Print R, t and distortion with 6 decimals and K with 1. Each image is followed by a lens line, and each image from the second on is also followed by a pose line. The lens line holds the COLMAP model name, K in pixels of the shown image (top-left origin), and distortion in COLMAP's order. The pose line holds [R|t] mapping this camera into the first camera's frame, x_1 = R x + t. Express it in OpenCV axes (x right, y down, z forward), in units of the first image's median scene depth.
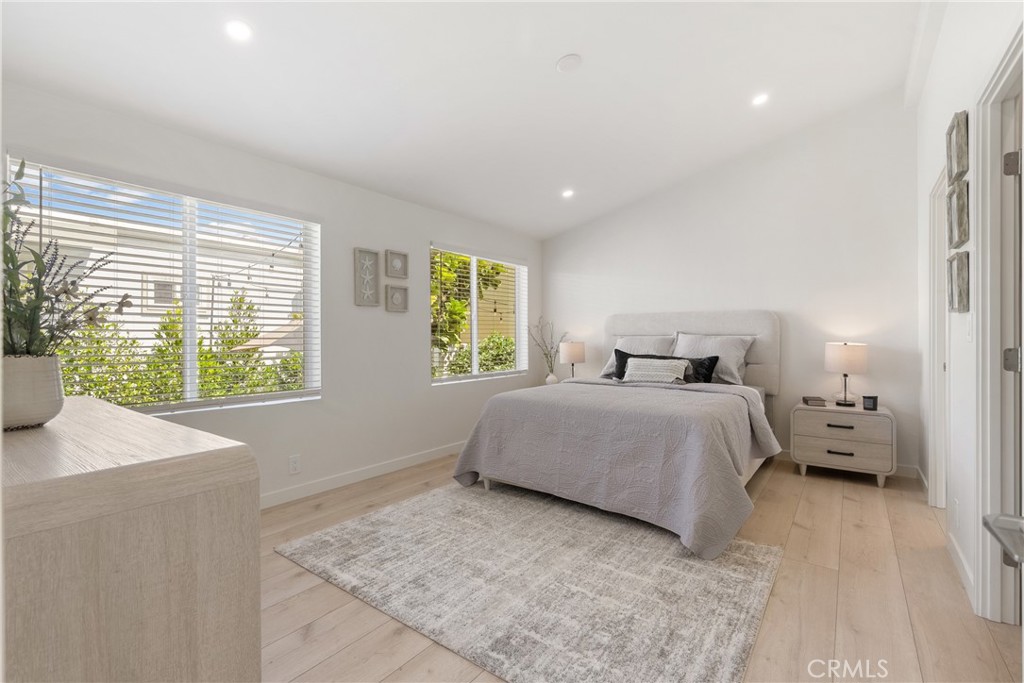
lens RADIAL K [[467.7, 0, 513.4], [0, 467.7, 338.4], [0, 0, 1]] dist [-0.008469, 0.000864]
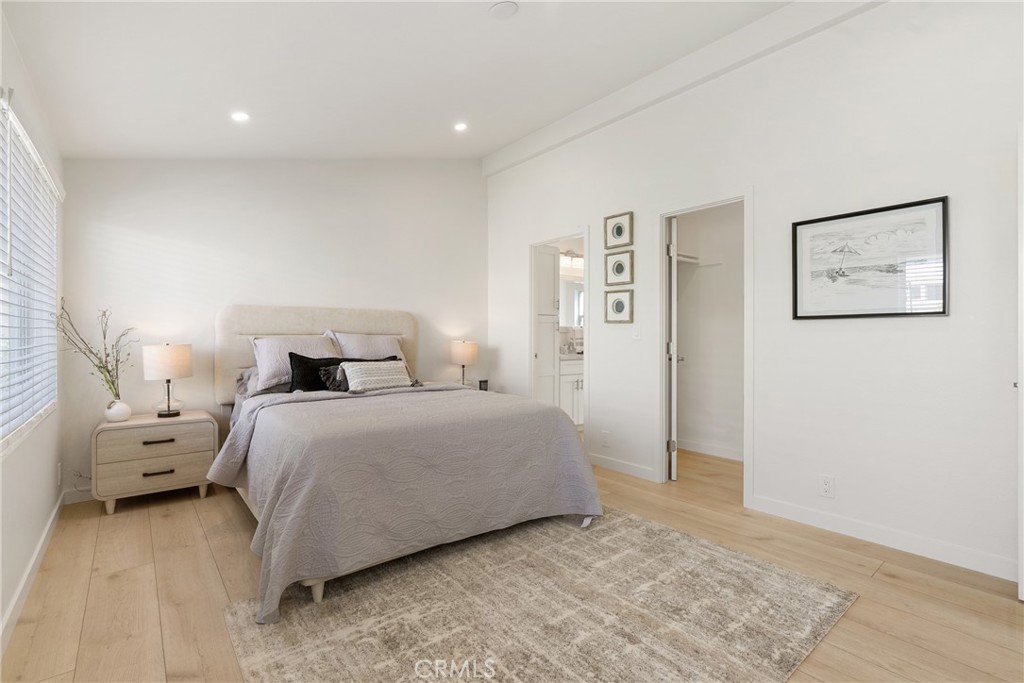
lens RADIAL K [[467.7, 0, 512.1], [0, 467.7, 337.8], [0, 0, 1]] dist [-0.008469, 0.000864]
pose [[0.240488, 0.011070, 0.970589, -0.650035], [0.009987, 0.999854, -0.013878, 0.023747], [-0.970601, 0.013031, 0.240342, 0.765702]]
